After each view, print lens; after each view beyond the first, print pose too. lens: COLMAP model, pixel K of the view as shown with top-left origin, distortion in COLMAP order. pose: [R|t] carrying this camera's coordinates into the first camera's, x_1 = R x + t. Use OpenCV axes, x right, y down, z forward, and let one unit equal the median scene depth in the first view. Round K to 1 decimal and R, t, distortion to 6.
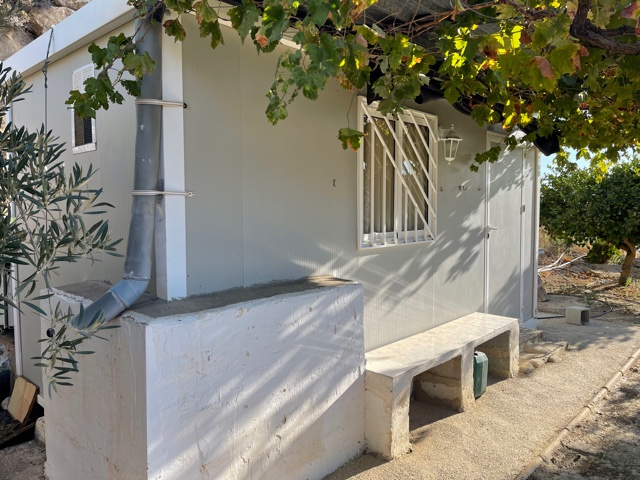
lens RADIAL K [[478.6, 0, 324.4], [0, 478.6, 235.1], [0, 0, 1]] dist [0.057874, -0.073234]
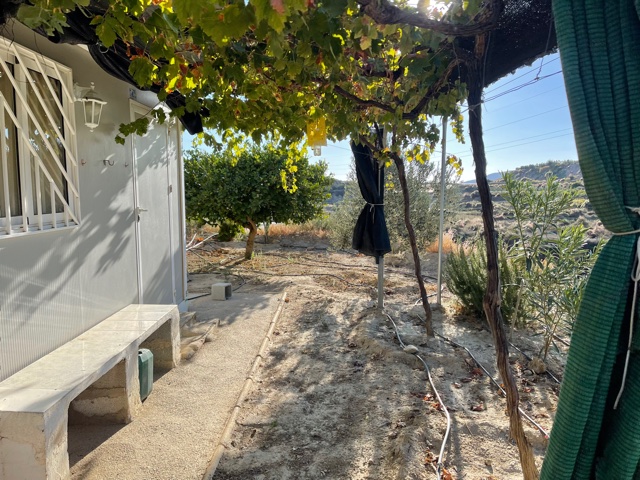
lens RADIAL K [[478.6, 0, 324.2], [0, 478.6, 246.2], [0, 0, 1]] dist [0.057874, -0.073234]
pose [[0.737600, -0.071889, 0.671401, -0.015105], [0.033652, 0.996995, 0.069781, 0.002572], [-0.674399, -0.028877, 0.737802, 0.121528]]
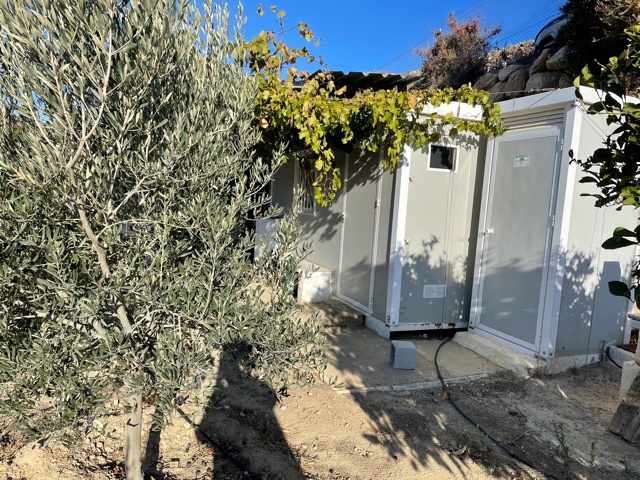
lens RADIAL K [[478.6, 0, 320.5], [0, 478.6, 241.7], [0, 0, 1]] dist [0.057874, -0.073234]
pose [[-0.425074, 0.061530, -0.903065, 1.911483], [-0.115668, 0.985815, 0.121614, -0.115574], [0.897738, 0.156150, -0.411927, 1.826258]]
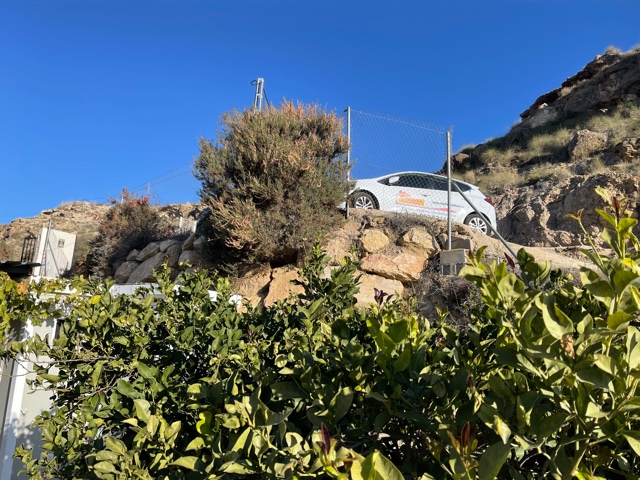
lens RADIAL K [[478.6, 0, 316.8], [0, 478.6, 250.0], [0, 0, 1]] dist [0.057874, -0.073234]
pose [[0.111302, -0.186073, -0.976211, 2.136805], [-0.118057, 0.972883, -0.198899, -0.256146], [0.986749, 0.137387, 0.086317, 2.135289]]
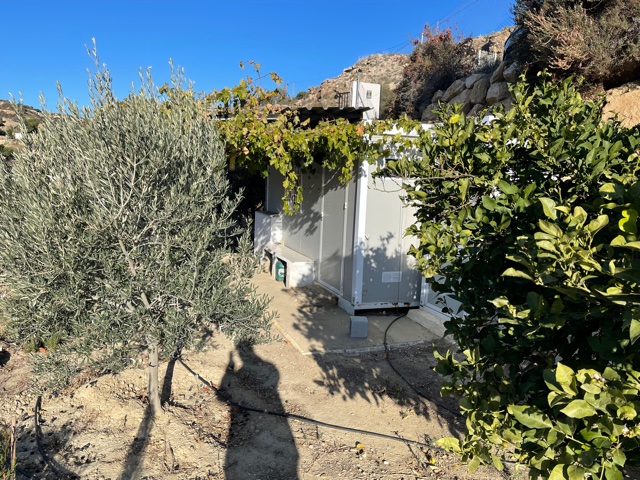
lens RADIAL K [[478.6, 0, 317.6], [0, 478.6, 245.6], [0, 0, 1]] dist [0.057874, -0.073234]
pose [[-0.453082, 0.106170, -0.885124, 2.142384], [-0.094510, 0.981567, 0.166116, -0.210933], [0.886445, 0.158918, -0.434696, 2.060161]]
